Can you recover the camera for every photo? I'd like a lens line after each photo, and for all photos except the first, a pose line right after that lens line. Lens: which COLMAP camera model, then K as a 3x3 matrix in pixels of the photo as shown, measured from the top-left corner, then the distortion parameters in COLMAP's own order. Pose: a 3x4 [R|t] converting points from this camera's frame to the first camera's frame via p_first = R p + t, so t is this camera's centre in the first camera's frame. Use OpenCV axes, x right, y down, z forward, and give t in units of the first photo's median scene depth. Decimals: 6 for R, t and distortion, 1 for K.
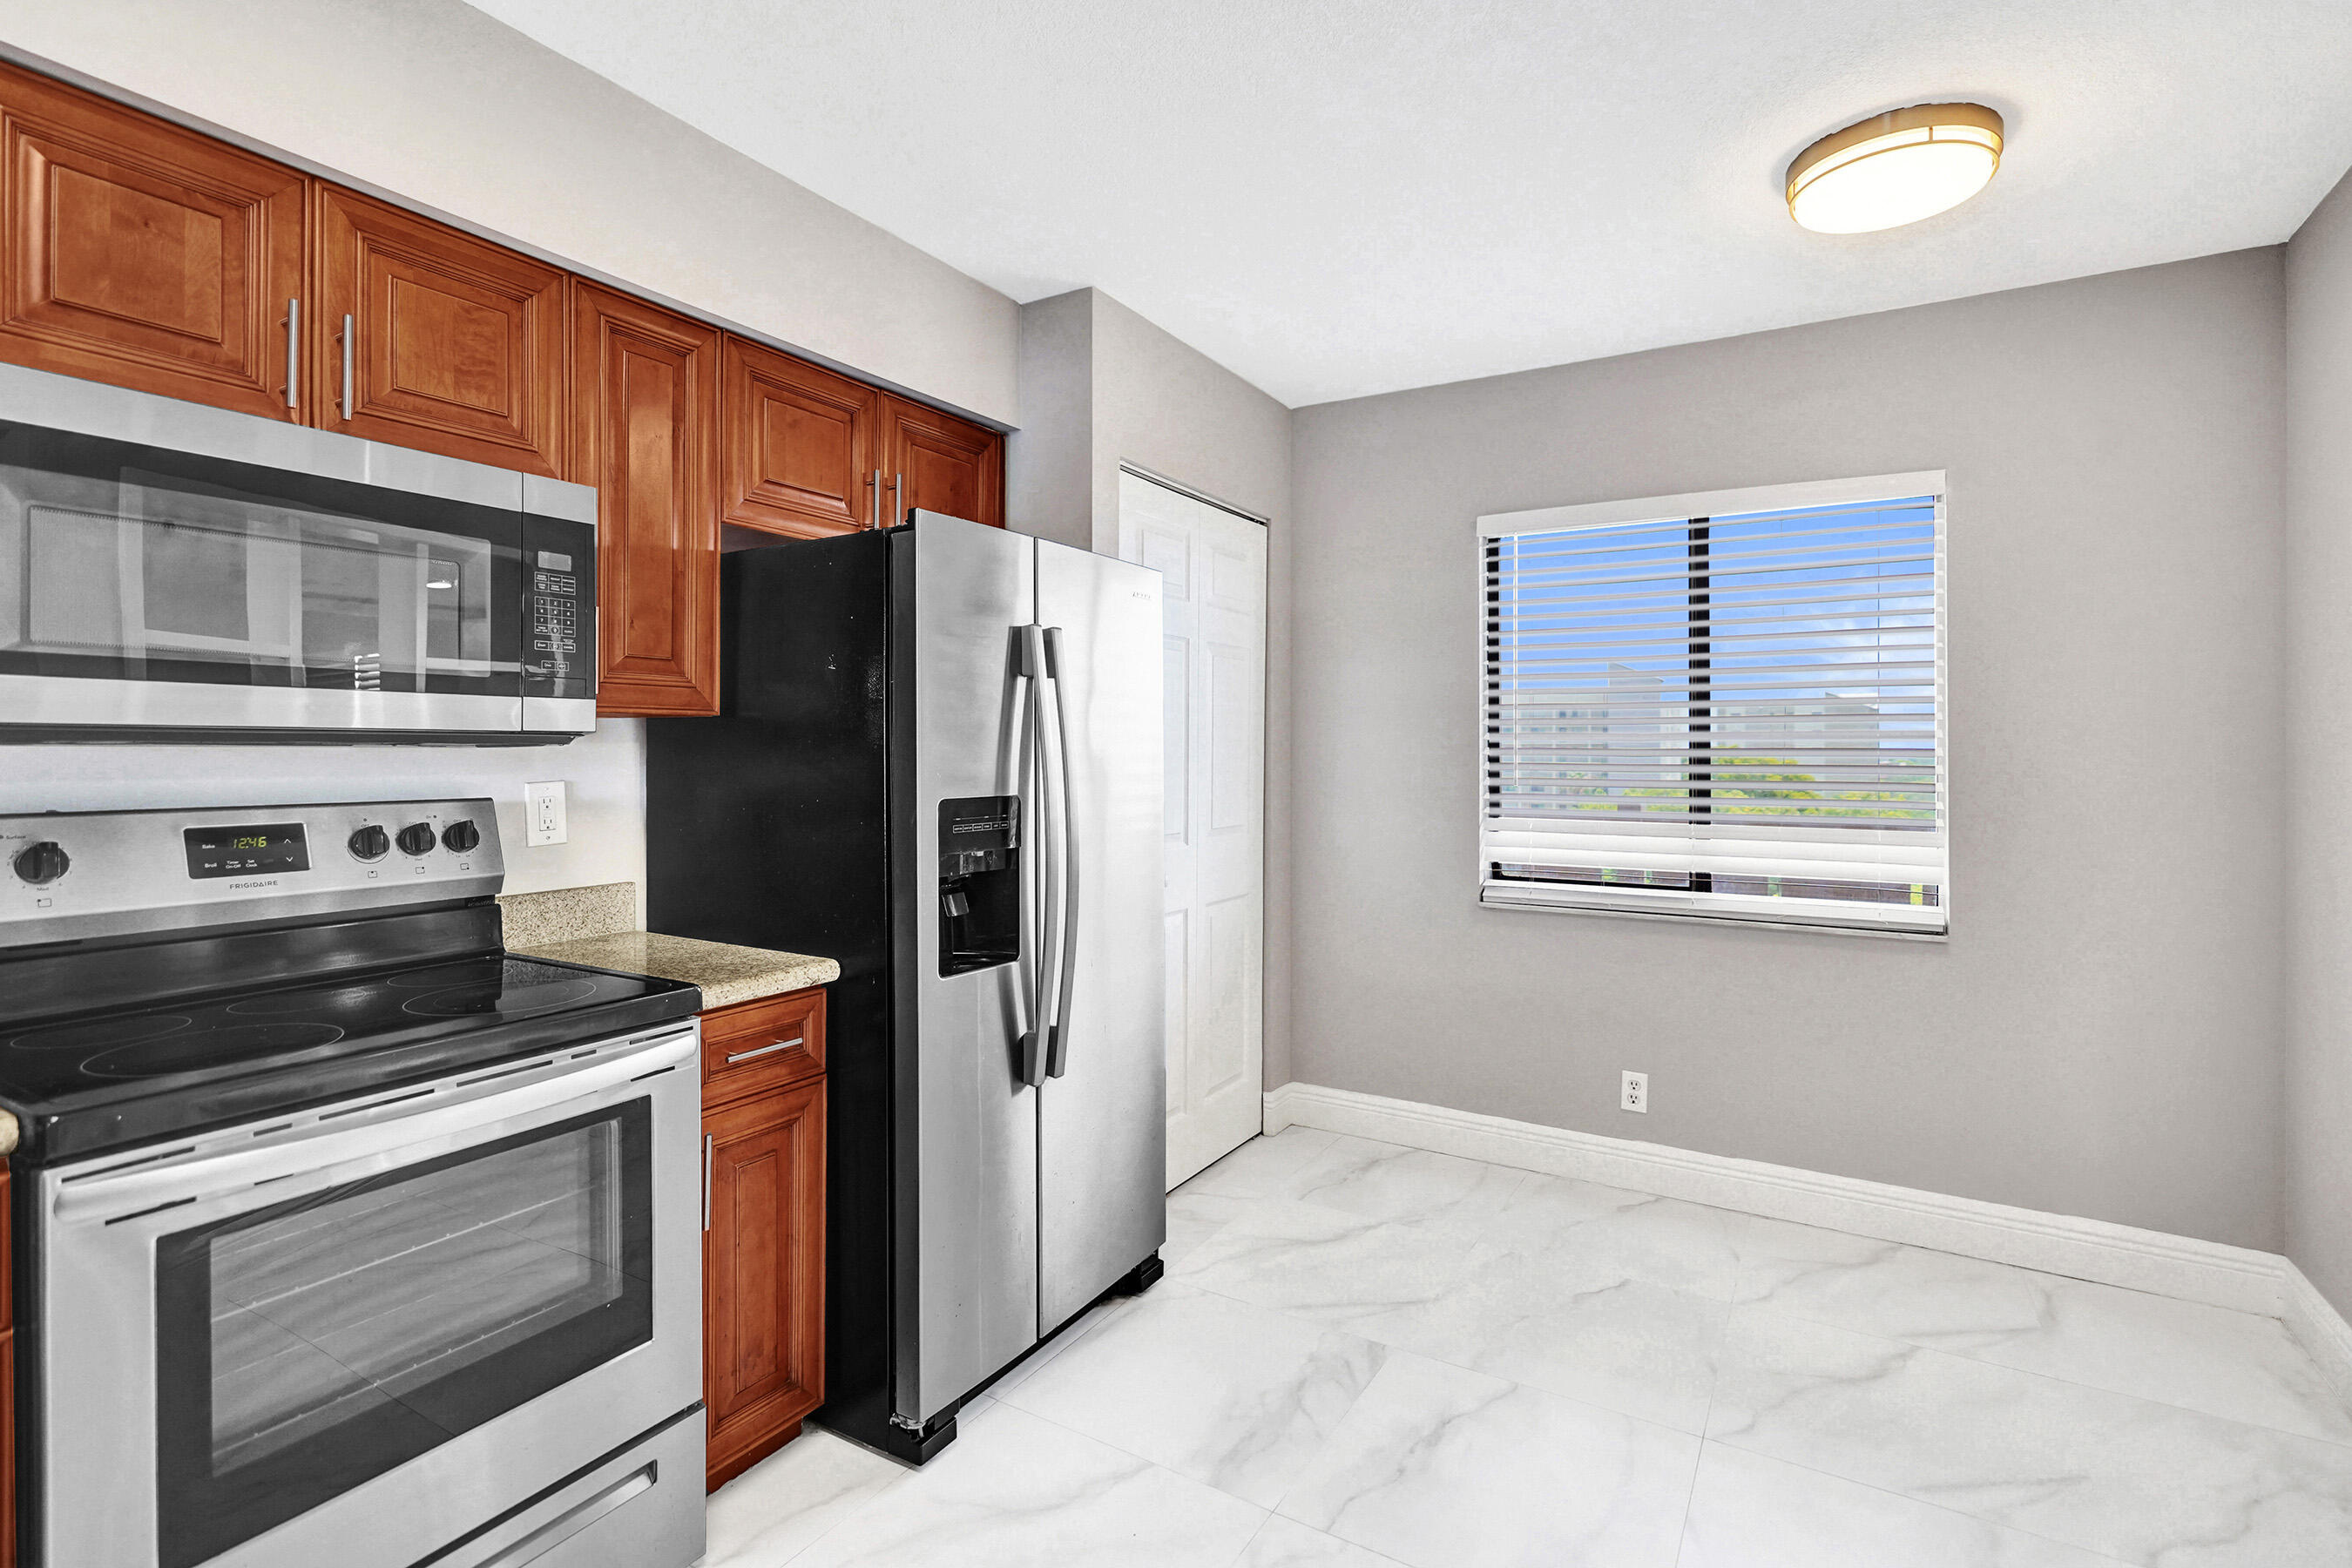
lens RADIAL K [[1121.5, 0, 1177.4], [0, 1121.5, 755.3], [0, 0, 1]] dist [-0.004185, -0.000148]
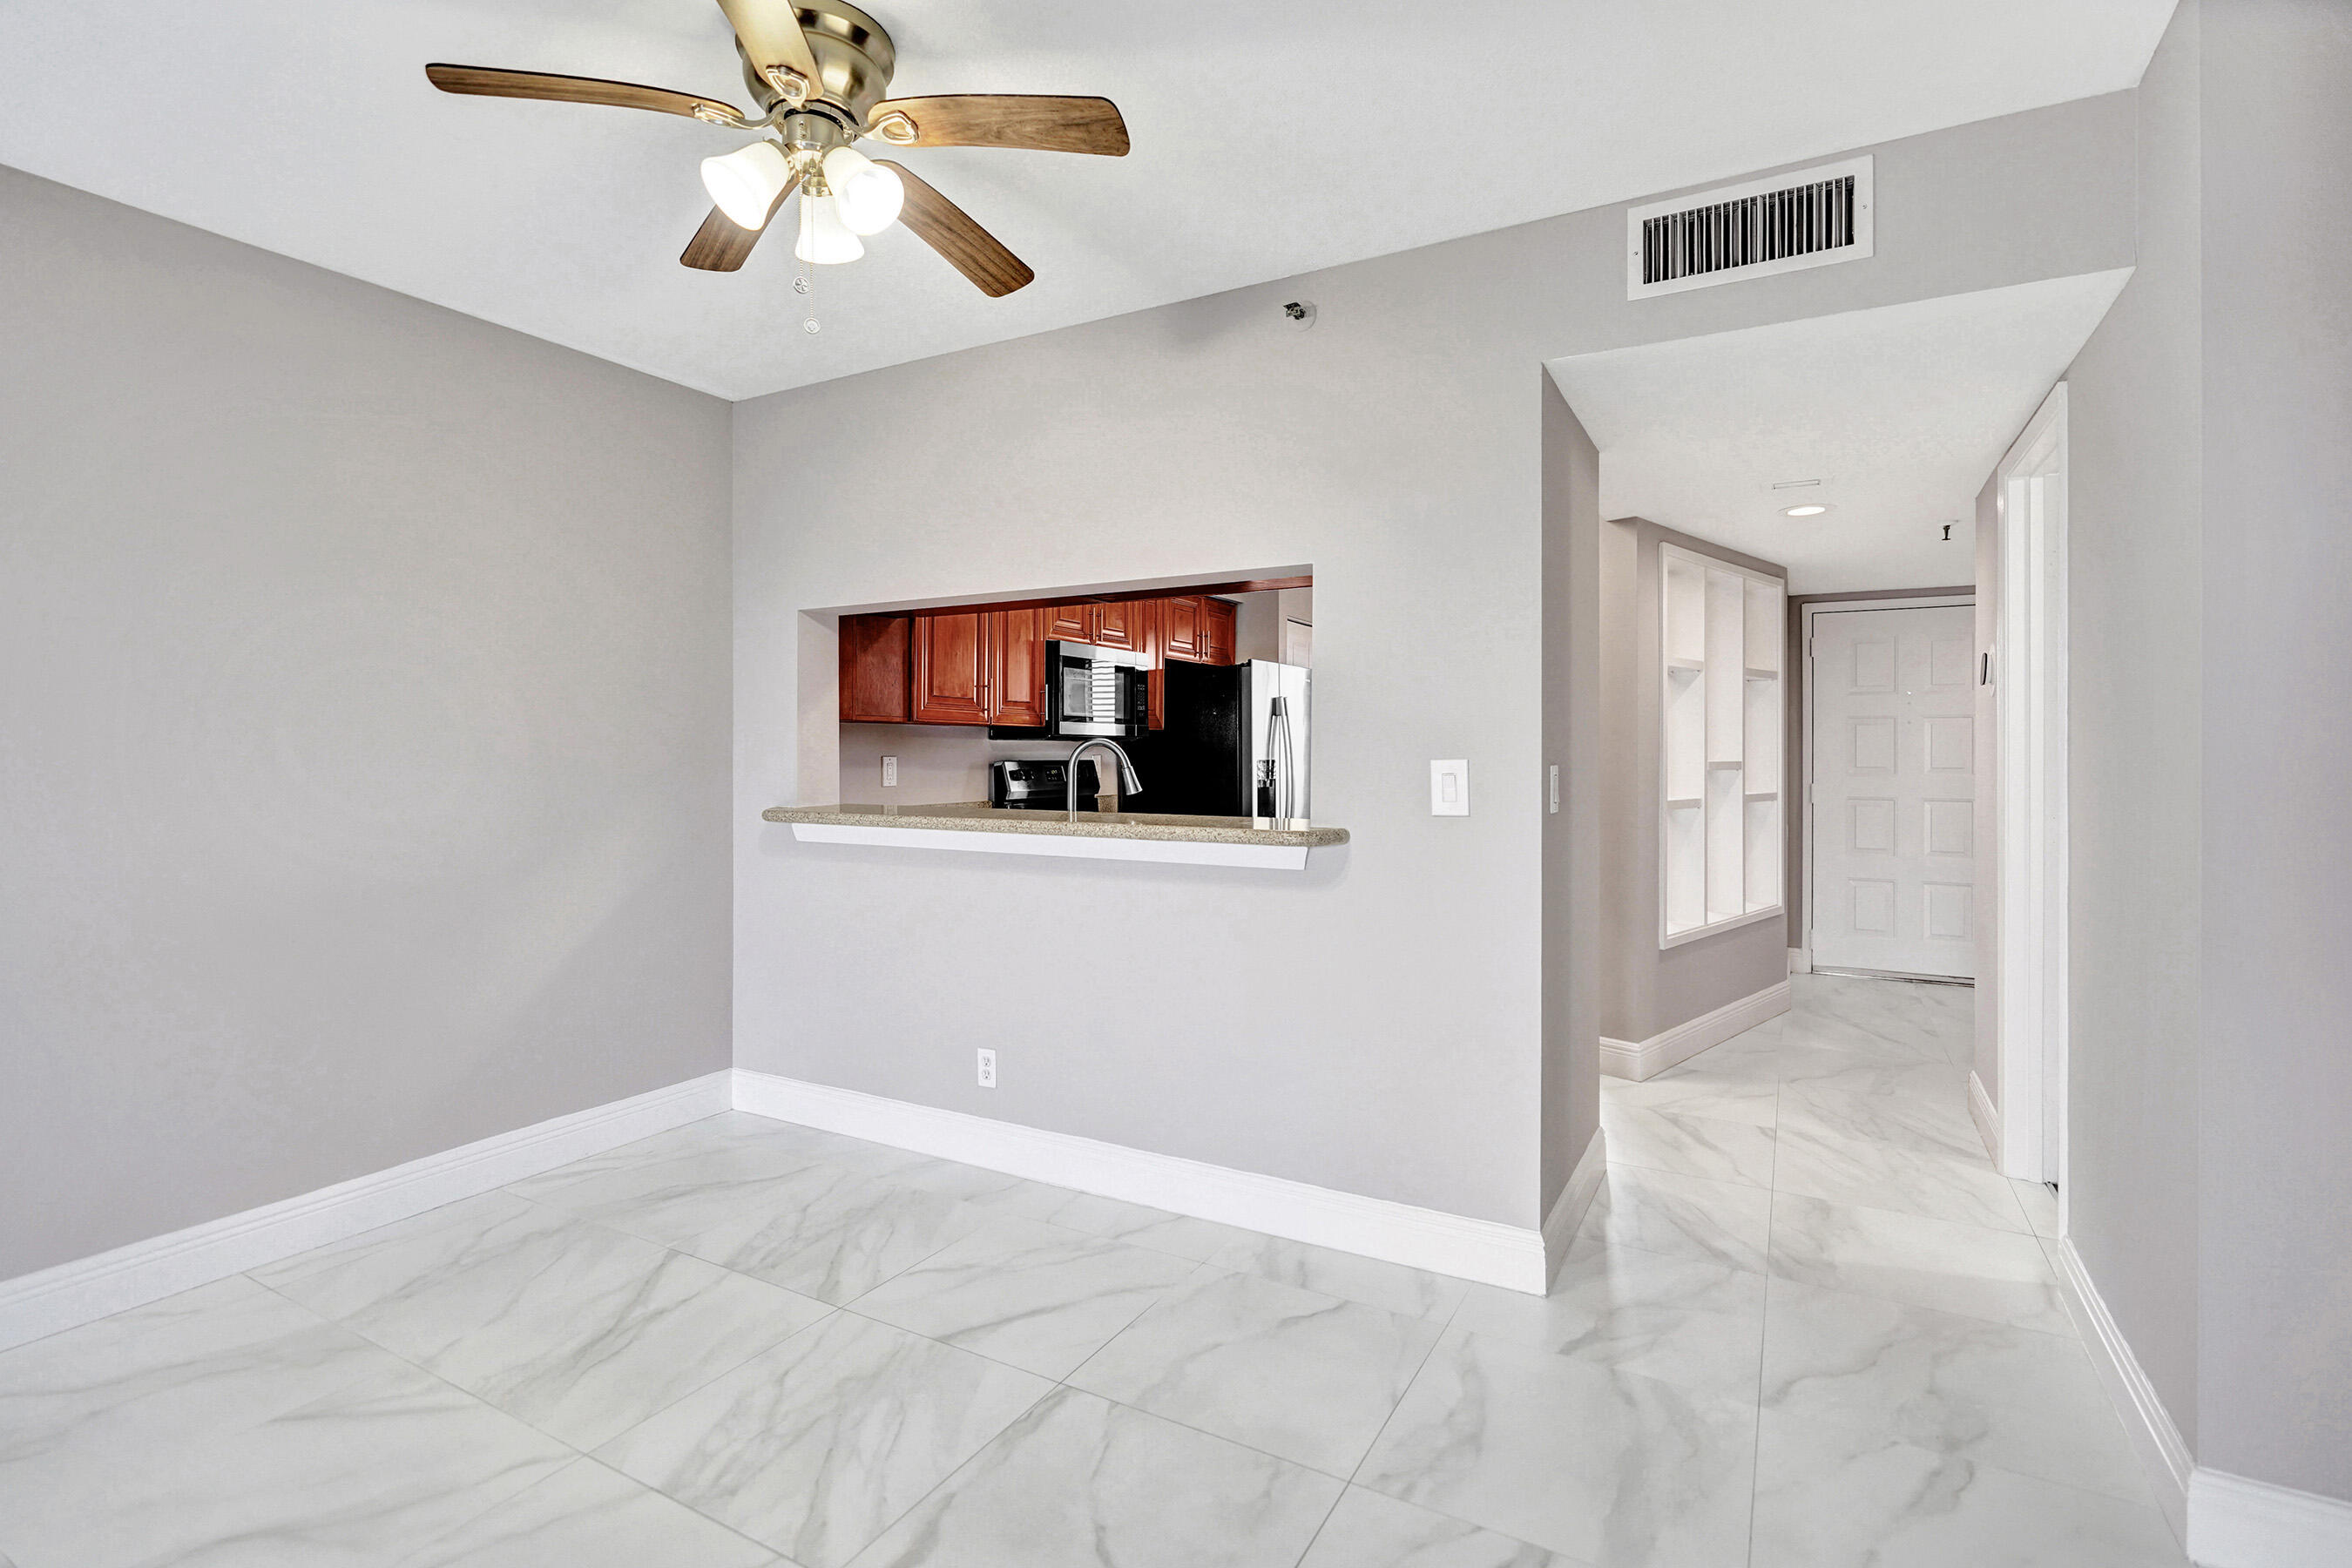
lens RADIAL K [[1115.5, 0, 1147.1], [0, 1115.5, 745.9], [0, 0, 1]] dist [-0.003388, -0.000191]
pose [[0.999806, 0.001162, 0.019670, -0.544186], [-0.000989, 0.999961, -0.008799, 0.031876], [-0.019680, 0.008778, 0.999768, -1.859924]]
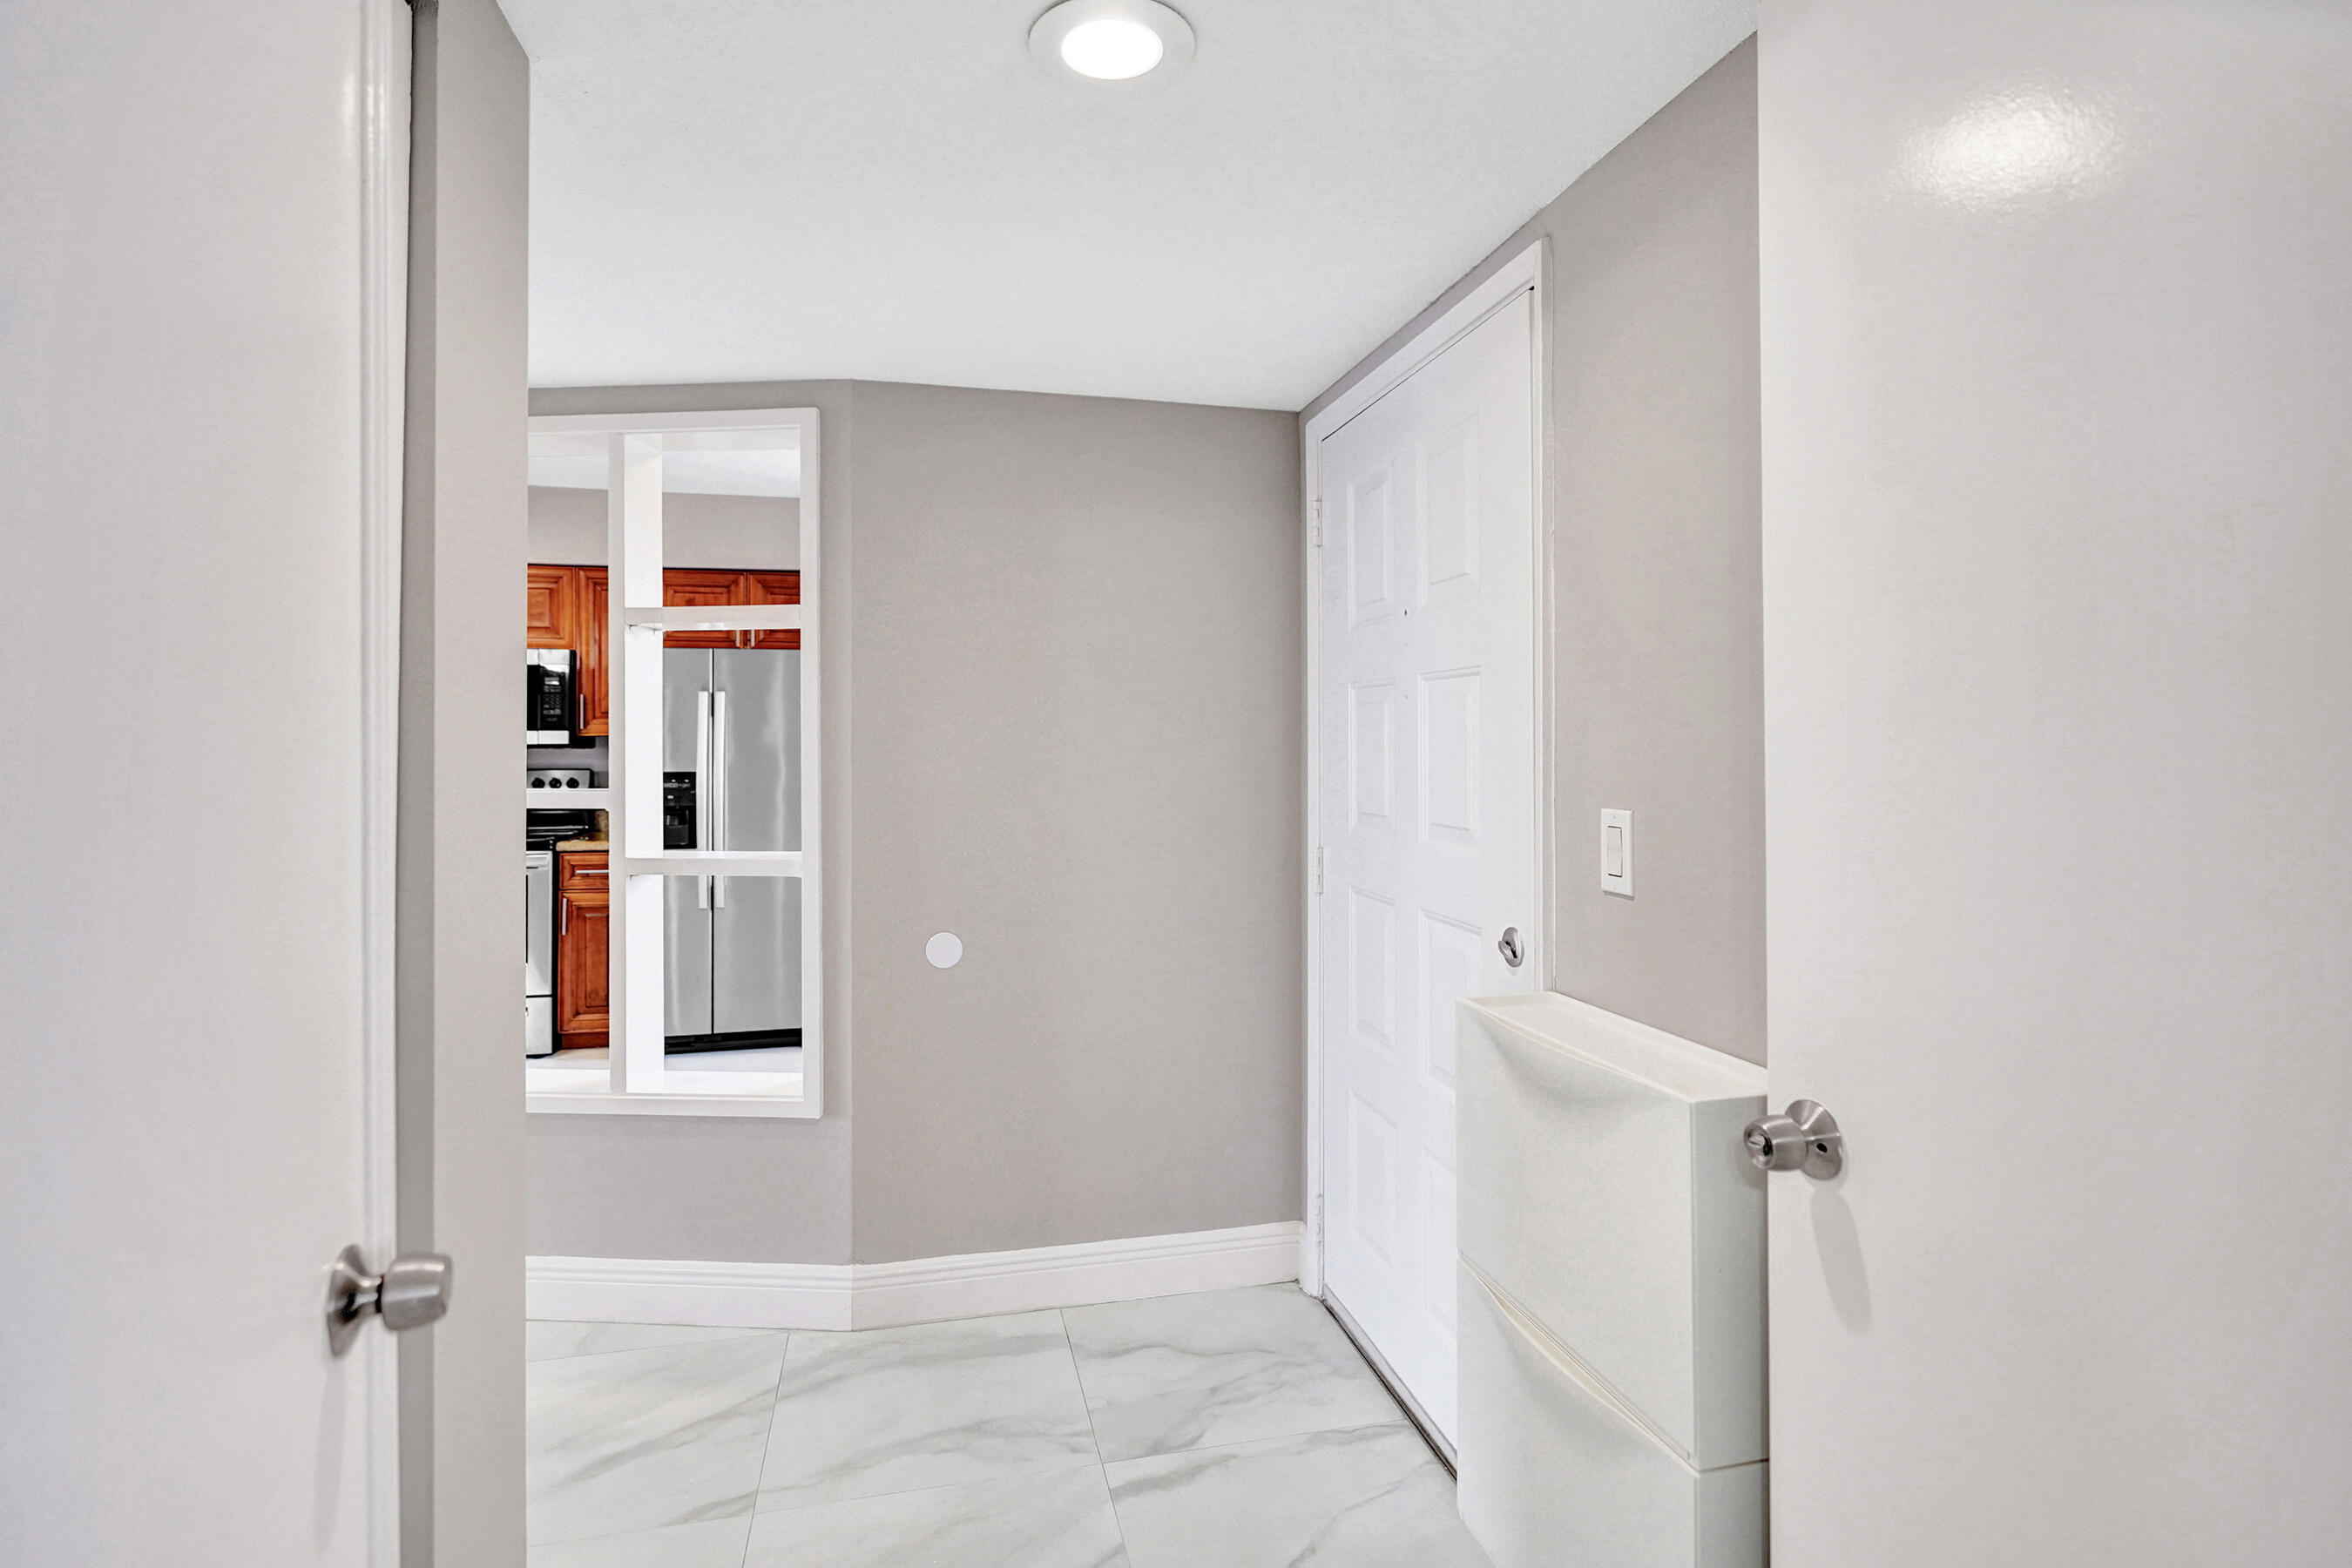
lens RADIAL K [[1115.5, 0, 1147.1], [0, 1115.5, 745.9], [0, 0, 1]] dist [-0.003388, -0.000191]
pose [[0.690607, -0.003612, -0.723221, 2.191462], [-0.001841, 0.999976, -0.006751, -0.000600], [0.723228, 0.005994, 0.690584, 0.169619]]
